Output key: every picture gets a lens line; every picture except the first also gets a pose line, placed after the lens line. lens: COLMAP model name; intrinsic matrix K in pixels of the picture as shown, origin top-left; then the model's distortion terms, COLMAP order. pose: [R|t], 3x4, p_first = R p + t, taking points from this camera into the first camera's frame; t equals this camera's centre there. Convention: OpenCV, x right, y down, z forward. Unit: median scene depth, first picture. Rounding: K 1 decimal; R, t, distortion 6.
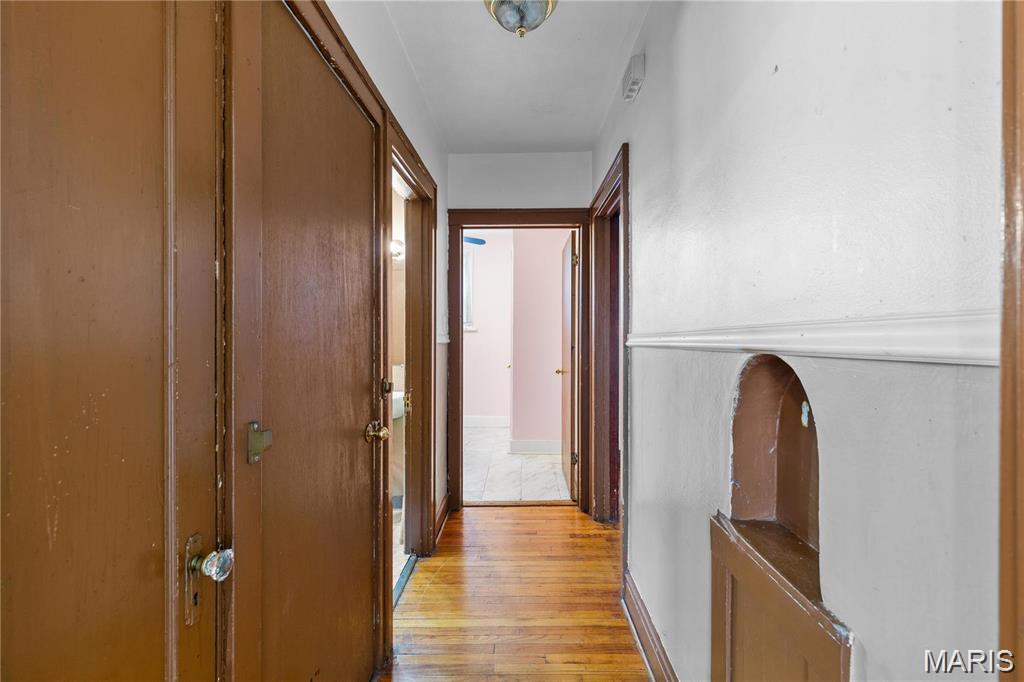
lens RADIAL K [[469.1, 0, 513.9], [0, 469.1, 340.4], [0, 0, 1]] dist [0.001761, -0.000548]
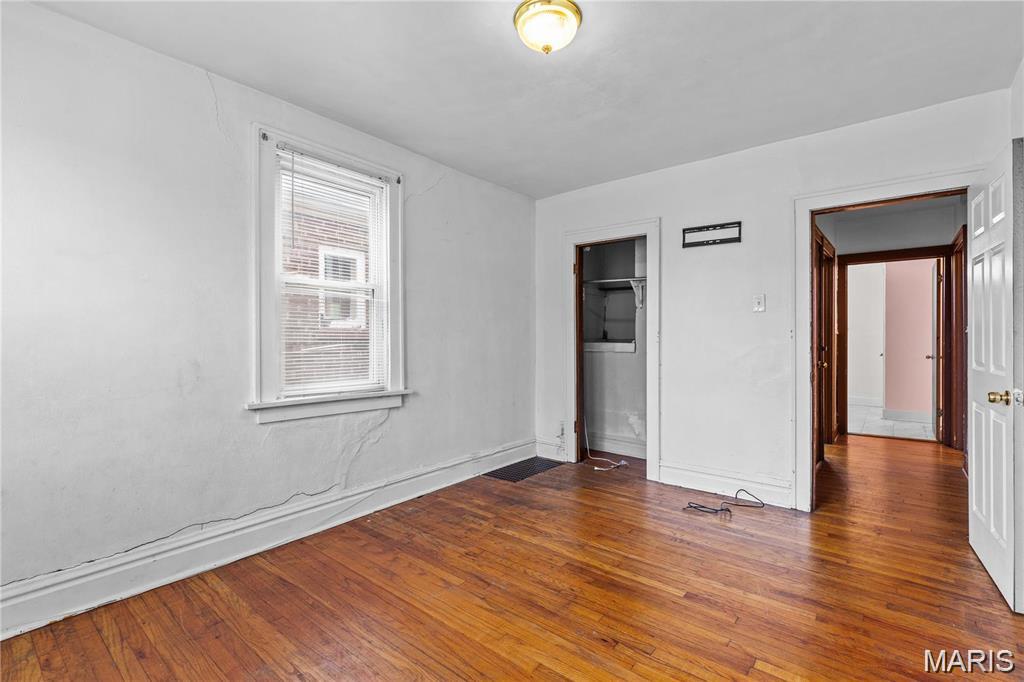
lens RADIAL K [[469.1, 0, 511.0], [0, 469.1, 340.6], [0, 0, 1]] dist [0.001761, -0.000548]
pose [[0.783902, 0.001239, -0.620883, -0.010967], [-0.001318, 0.999999, 0.000332, 0.026278], [0.620883, 0.000558, 0.783903, -1.006476]]
